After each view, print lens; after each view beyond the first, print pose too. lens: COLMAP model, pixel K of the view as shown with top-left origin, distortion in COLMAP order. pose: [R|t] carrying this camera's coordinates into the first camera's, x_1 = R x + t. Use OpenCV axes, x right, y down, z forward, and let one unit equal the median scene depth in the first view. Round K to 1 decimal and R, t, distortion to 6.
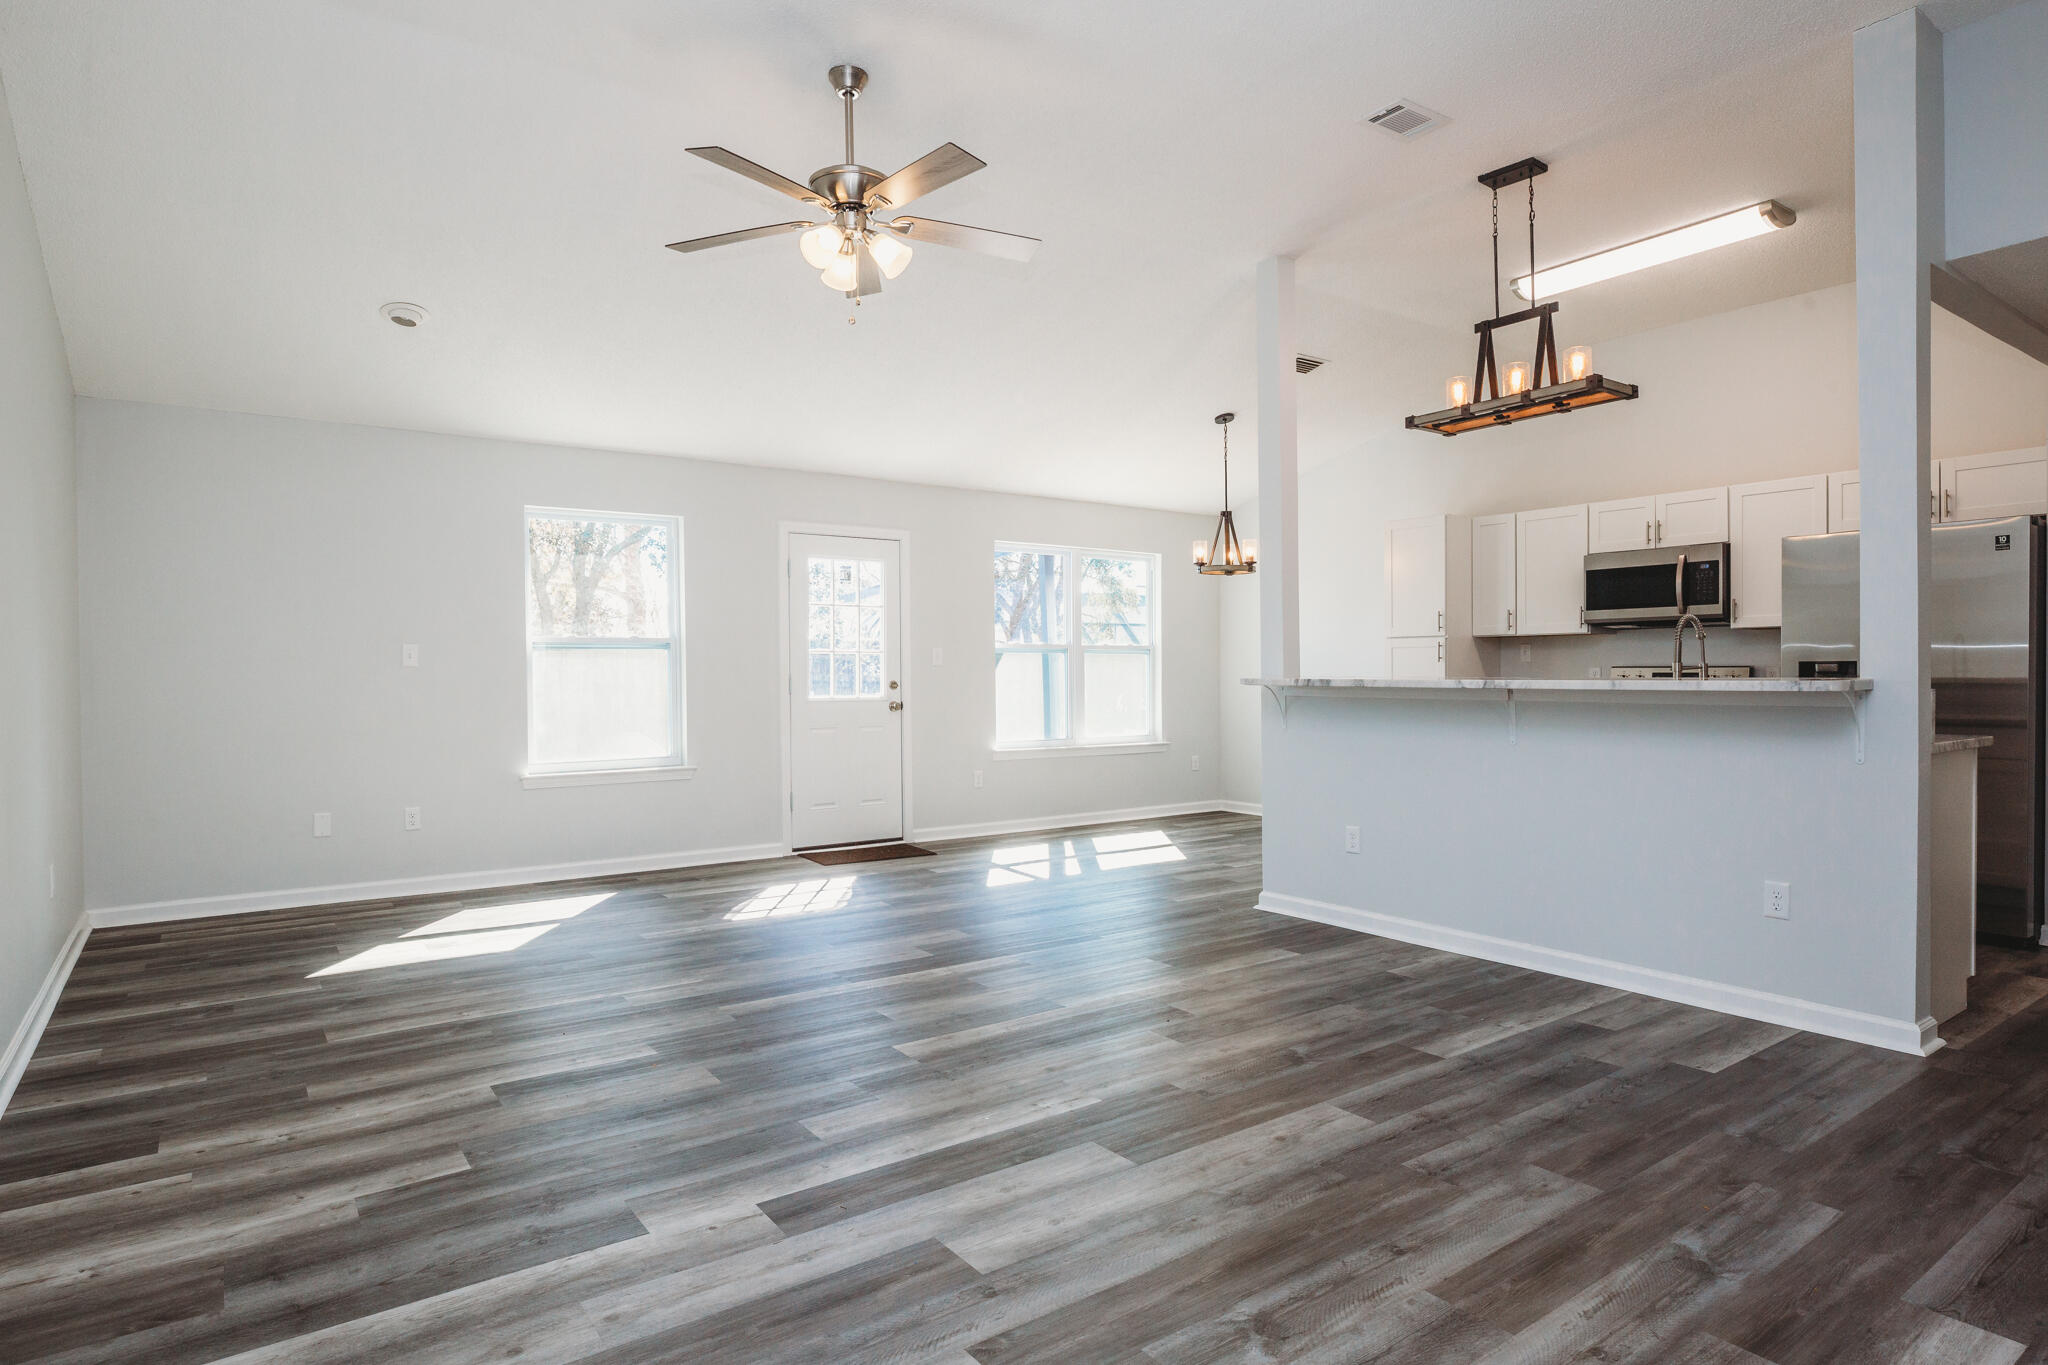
lens RADIAL K [[1132.9, 0, 1028.2], [0, 1132.9, 688.8], [0, 0, 1]] dist [-0.032396, 0.016415]
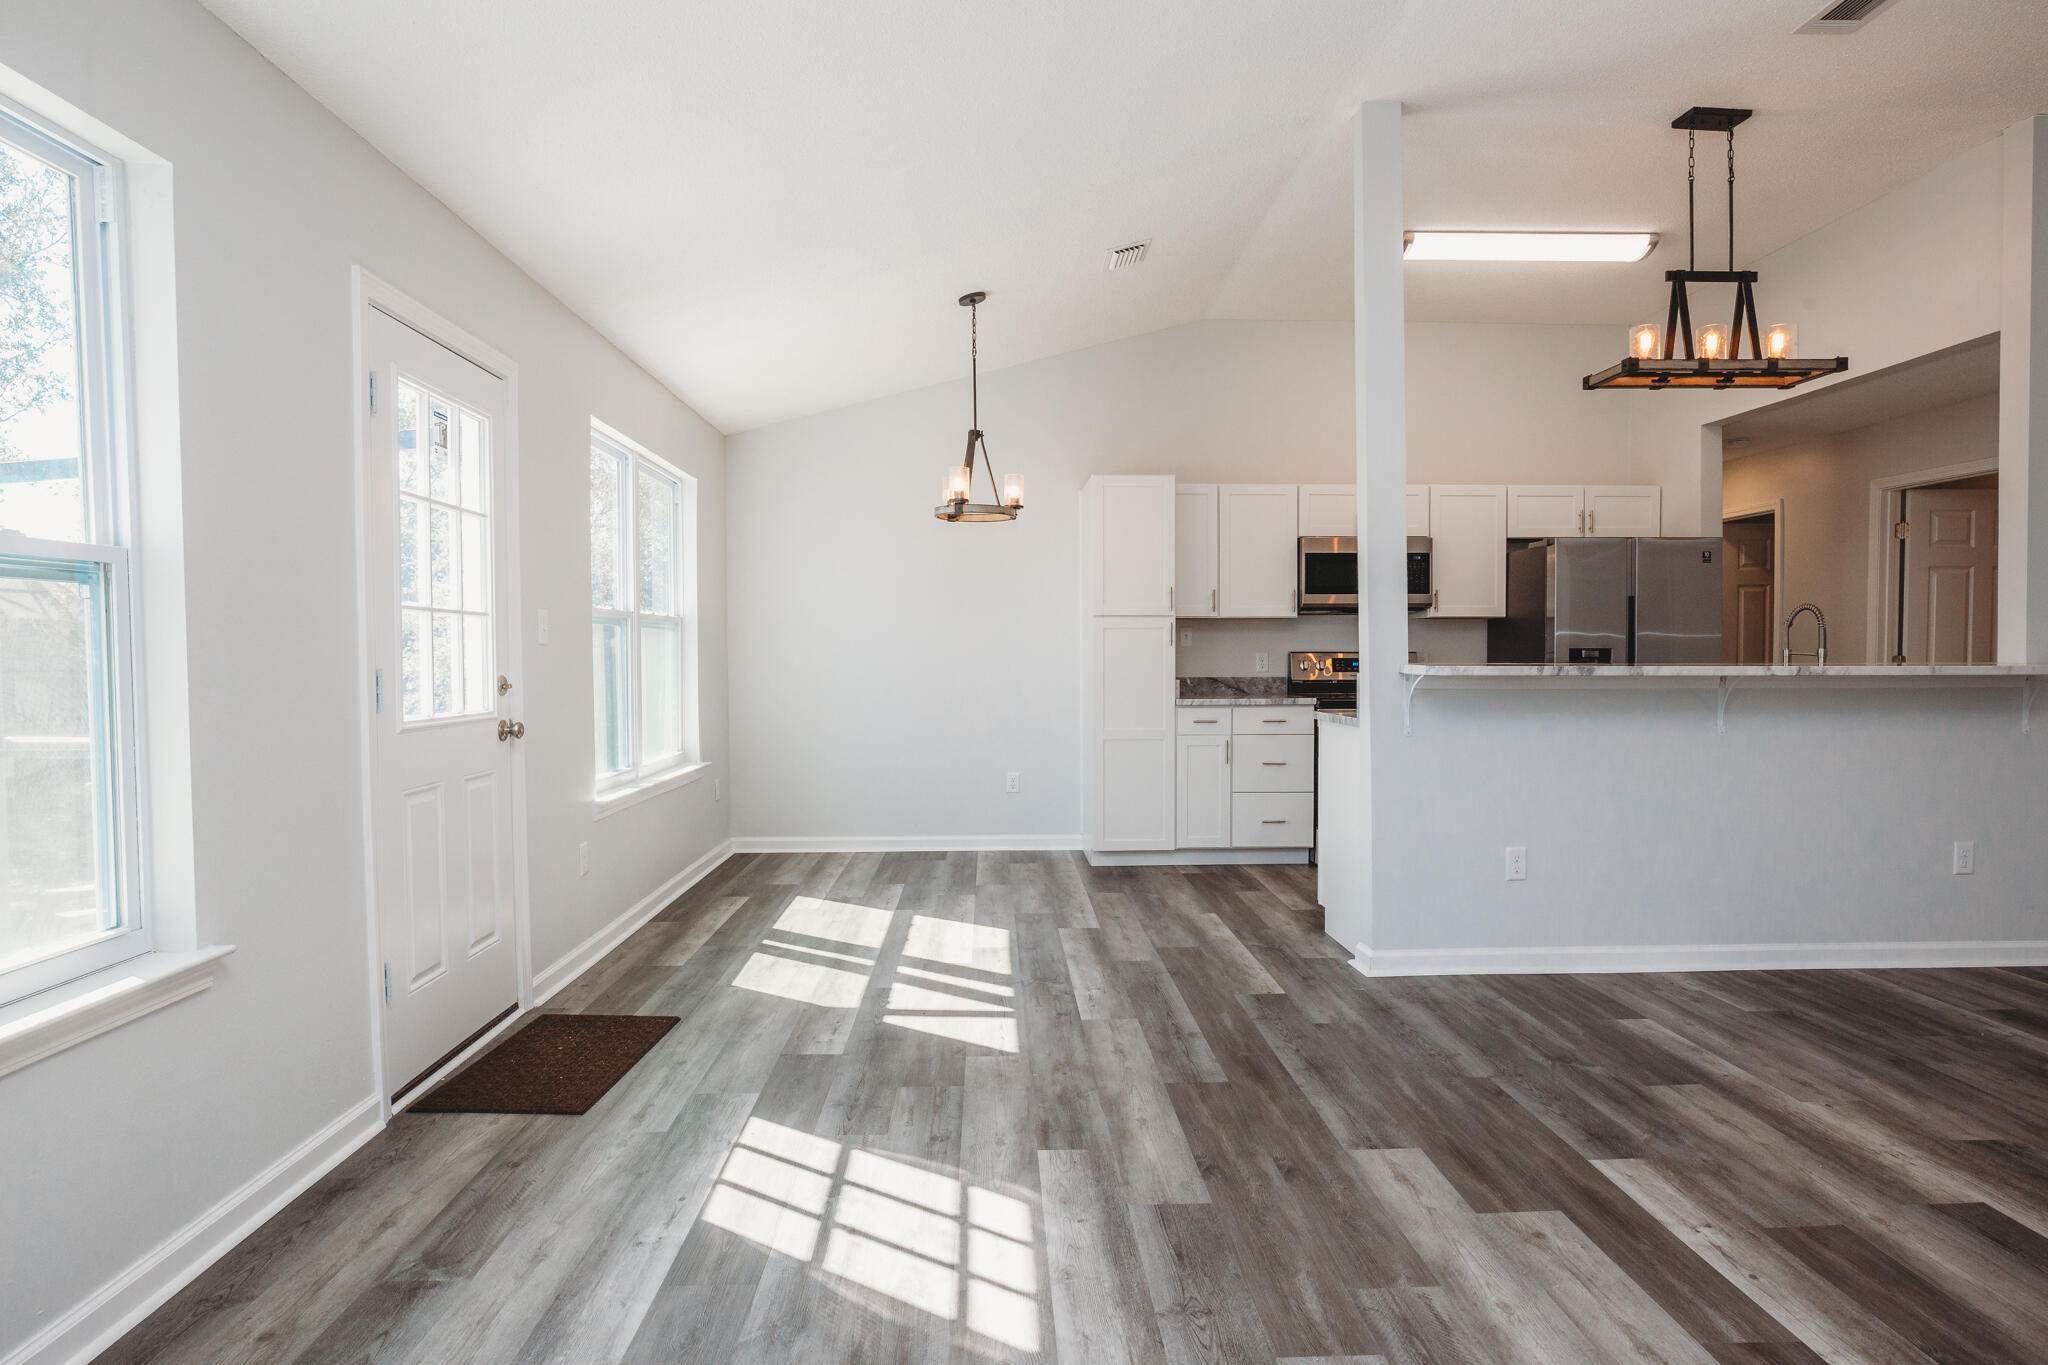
lens RADIAL K [[1132.9, 0, 1028.2], [0, 1132.9, 688.8], [0, 0, 1]] dist [-0.032396, 0.016415]
pose [[0.558261, -0.022694, 0.829355, -0.510050], [0.012798, 0.999742, 0.018741, -0.010673], [-0.829567, 0.000152, 0.558407, 0.739066]]
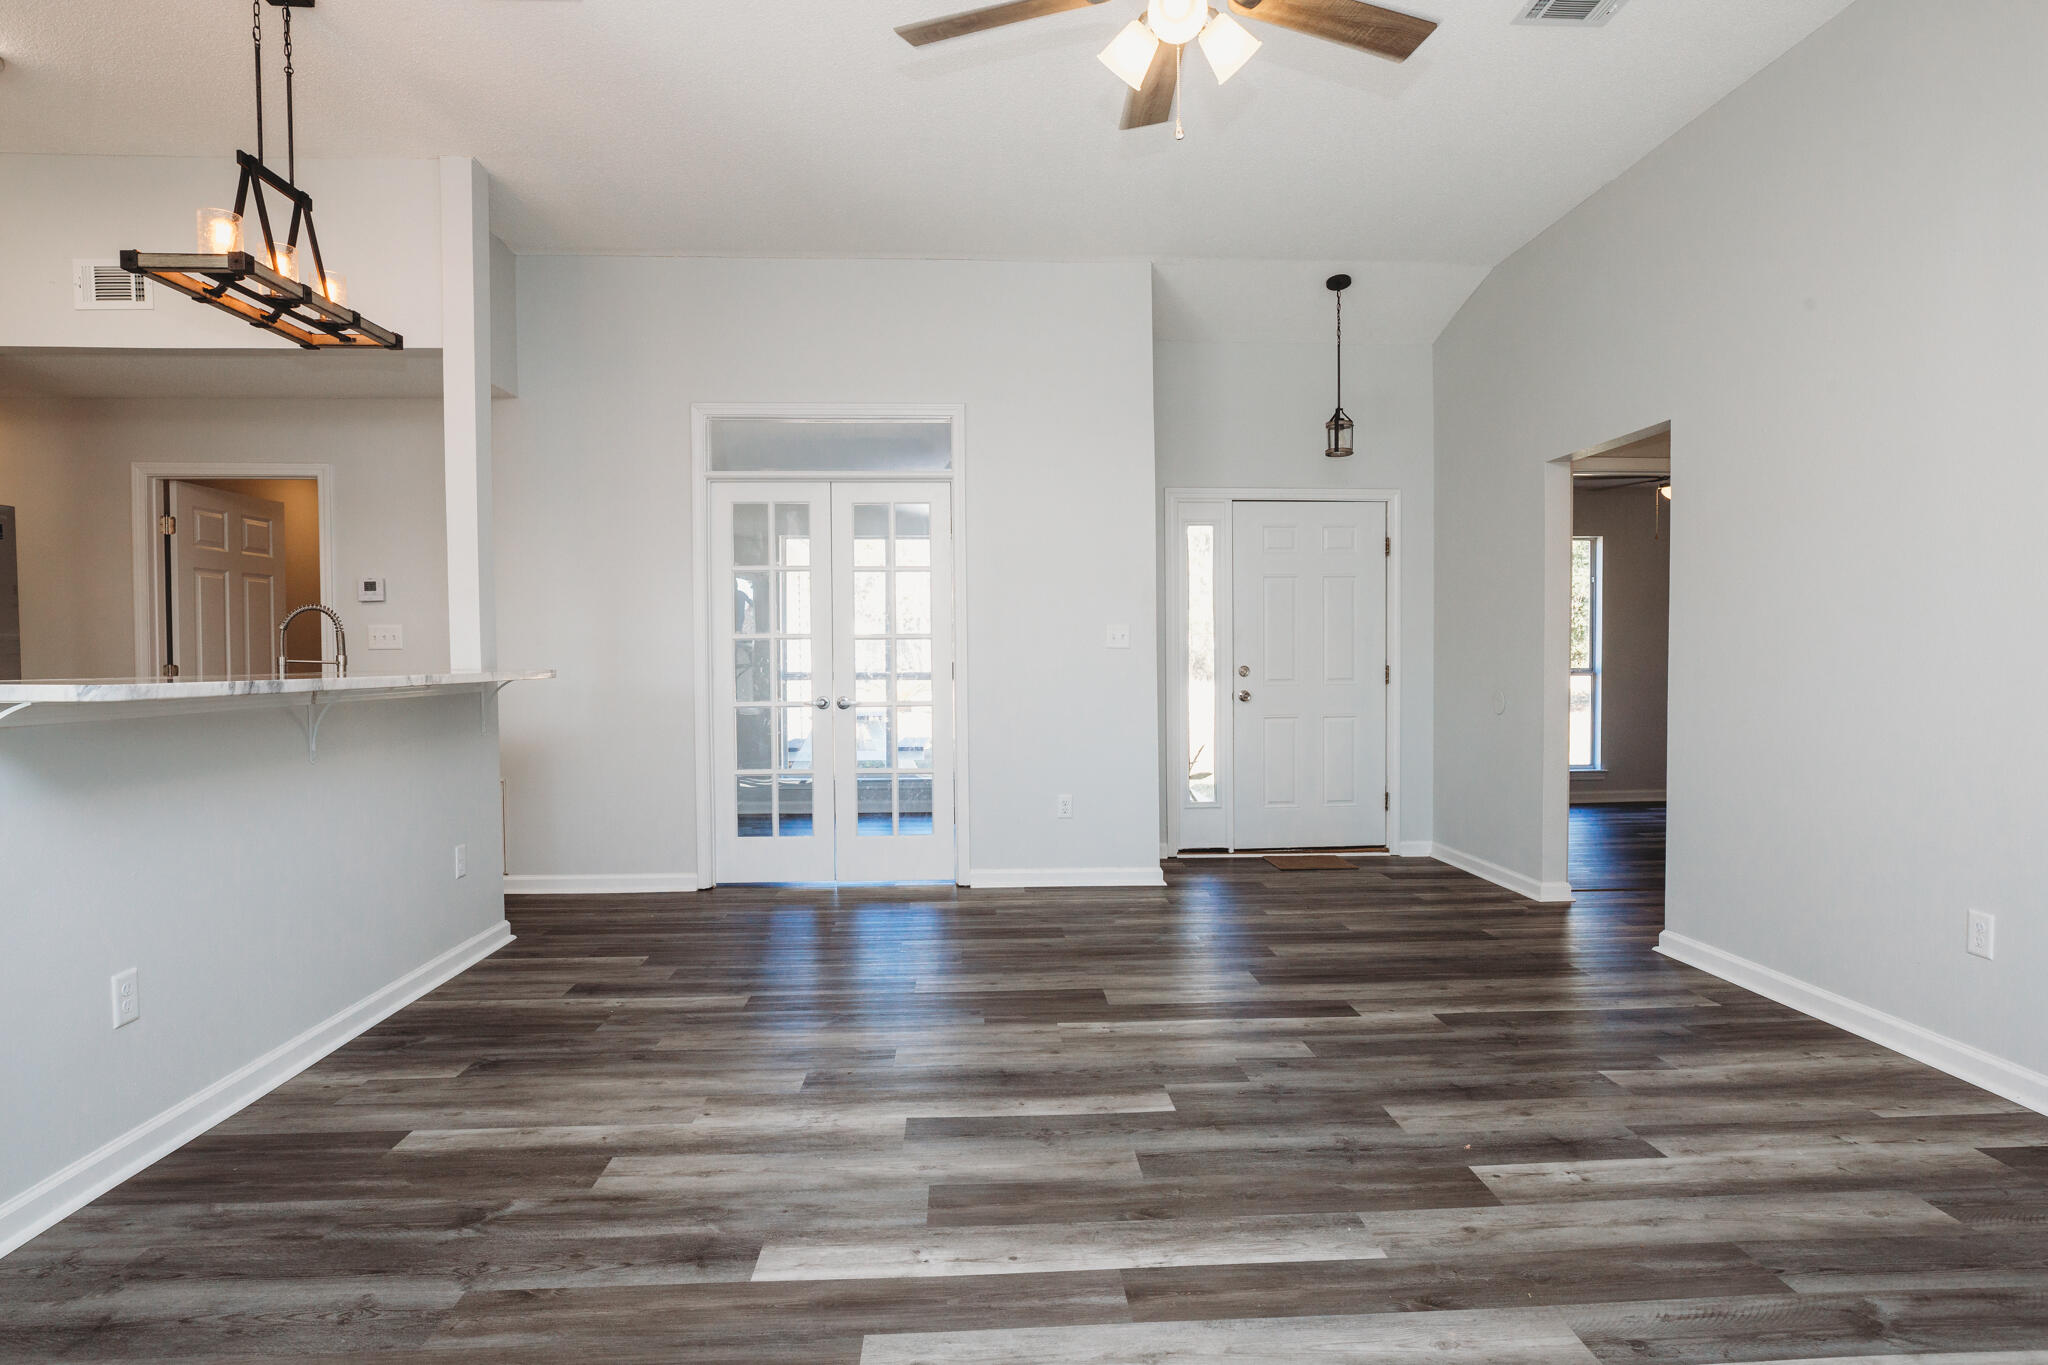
lens RADIAL K [[1132.9, 0, 1028.2], [0, 1132.9, 688.8], [0, 0, 1]] dist [-0.032396, 0.016415]
pose [[-0.839473, -0.006563, 0.543362, -0.289550], [0.018476, 0.999004, 0.040611, -0.016710], [-0.543087, 0.044130, -0.838516, 1.054179]]
